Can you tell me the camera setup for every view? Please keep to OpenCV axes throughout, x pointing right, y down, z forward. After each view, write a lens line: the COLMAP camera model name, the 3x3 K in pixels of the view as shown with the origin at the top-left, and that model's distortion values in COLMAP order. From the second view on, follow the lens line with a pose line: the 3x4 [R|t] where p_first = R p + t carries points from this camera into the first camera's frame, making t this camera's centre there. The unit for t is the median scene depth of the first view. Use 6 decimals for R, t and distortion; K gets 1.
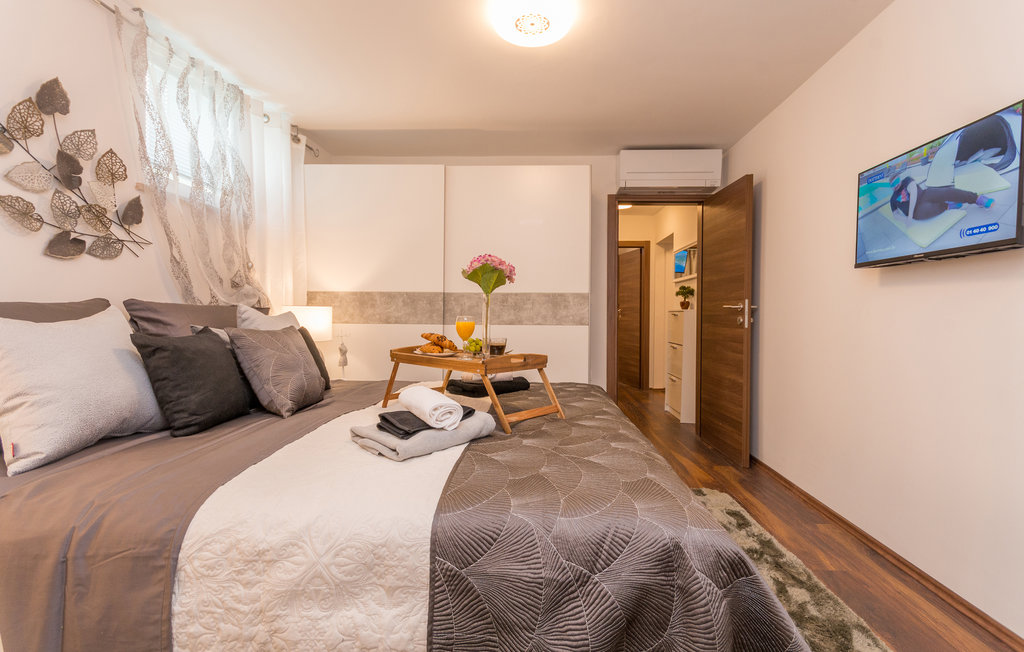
lens RADIAL K [[462.8, 0, 514.6], [0, 462.8, 311.5], [0, 0, 1]] dist [-0.000514, -0.000229]
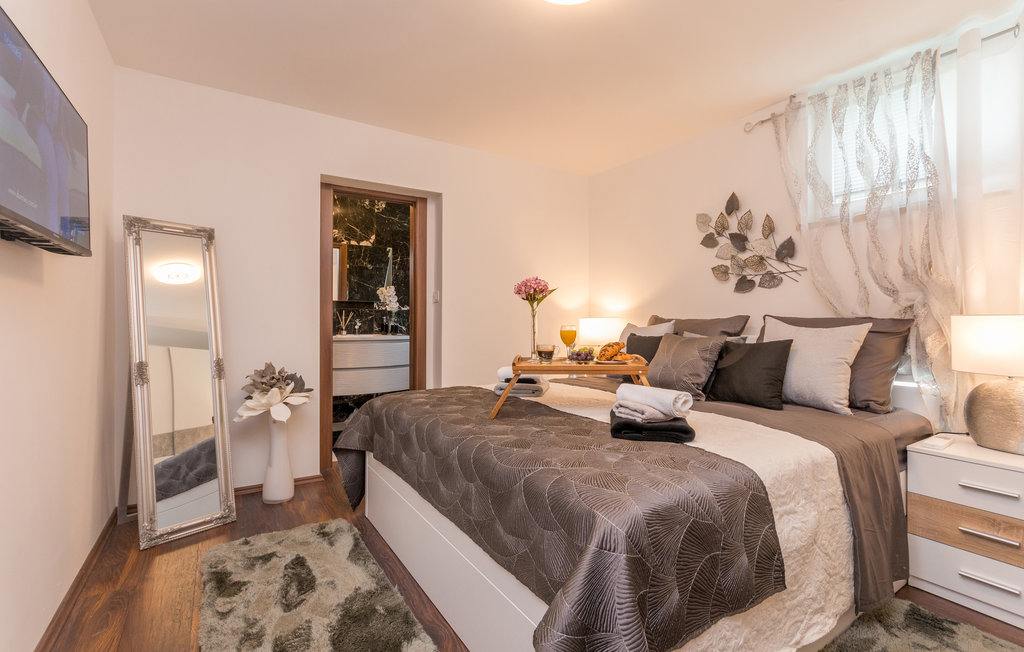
lens RADIAL K [[462.8, 0, 514.6], [0, 462.8, 311.5], [0, 0, 1]] dist [-0.000514, -0.000229]
pose [[-0.809941, -0.017702, -0.586244, 0.689927], [-0.004392, 0.999699, -0.024119, 0.001067], [0.586495, -0.016960, -0.809775, 1.830940]]
